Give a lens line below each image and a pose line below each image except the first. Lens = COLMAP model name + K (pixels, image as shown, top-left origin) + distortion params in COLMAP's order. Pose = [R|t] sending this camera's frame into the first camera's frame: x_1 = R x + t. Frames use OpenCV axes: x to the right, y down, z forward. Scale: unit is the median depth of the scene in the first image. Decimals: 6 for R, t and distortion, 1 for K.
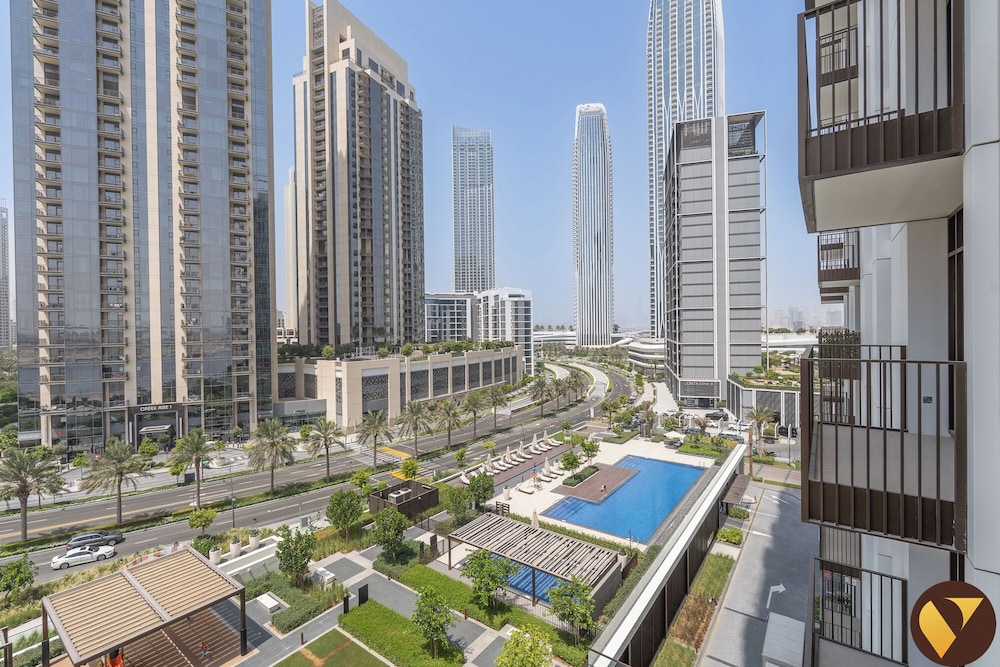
lens RADIAL K [[439.2, 0, 501.0], [0, 439.2, 331.6], [0, 0, 1]] dist [-0.005383, 0.001697]
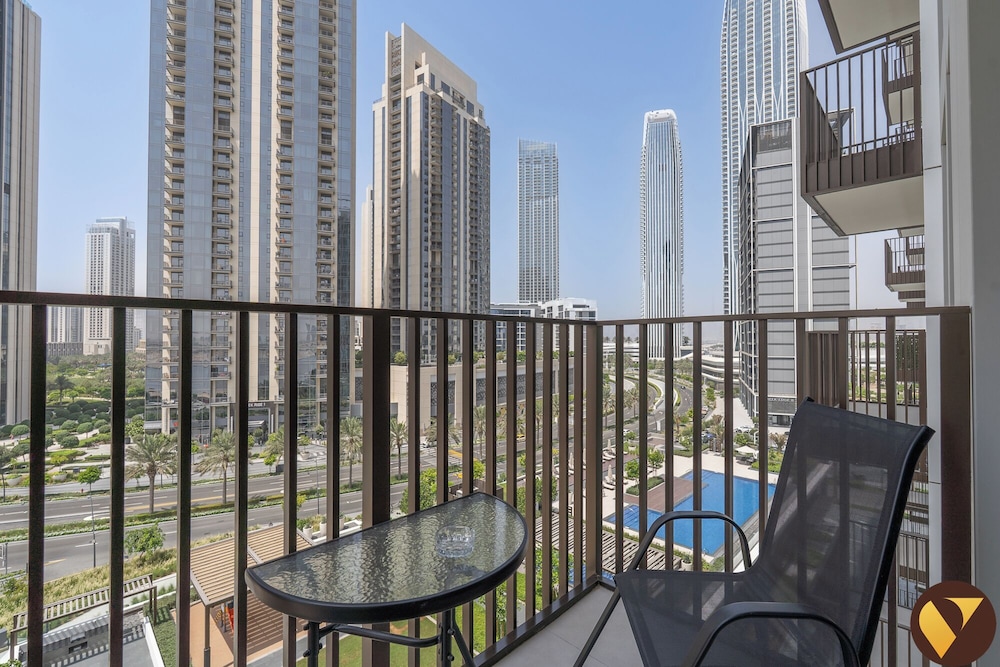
lens RADIAL K [[439.2, 0, 502.0], [0, 439.2, 332.6], [0, 0, 1]] dist [-0.005383, 0.001697]
pose [[0.989863, 0.010411, -0.141644, -0.001239], [-0.013594, 0.999676, -0.021516, 0.004878], [0.141374, 0.023223, 0.989684, -0.019695]]
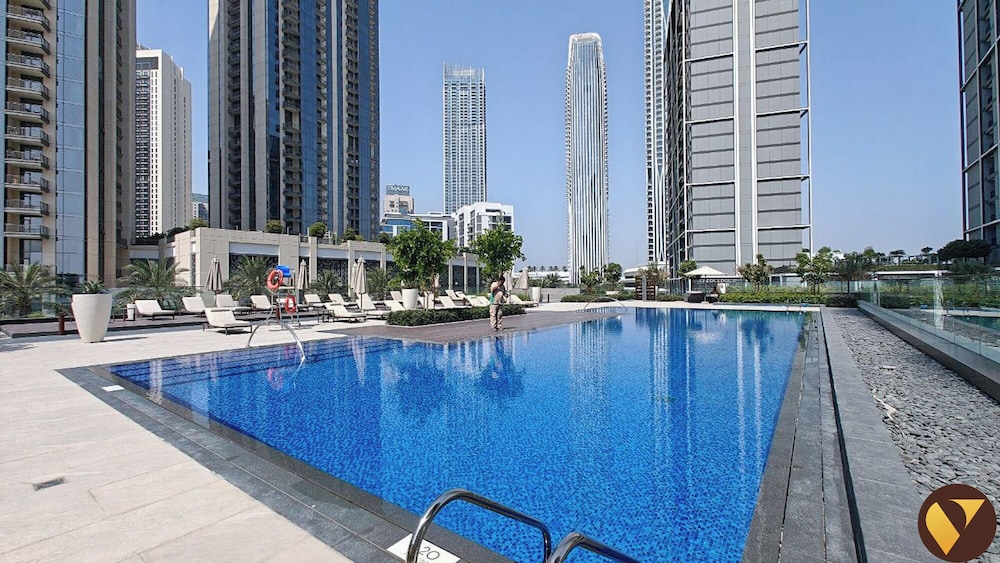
lens RADIAL K [[424.9, 0, 500.8], [0, 424.9, 279.6], [0, 0, 1]] dist [0.004094, 0.000444]
pose [[0.999988, 0.003430, -0.003484, 0.118534], [-0.003500, 0.999788, -0.020282, 0.171211], [0.003413, 0.020294, 0.999788, 0.370761]]
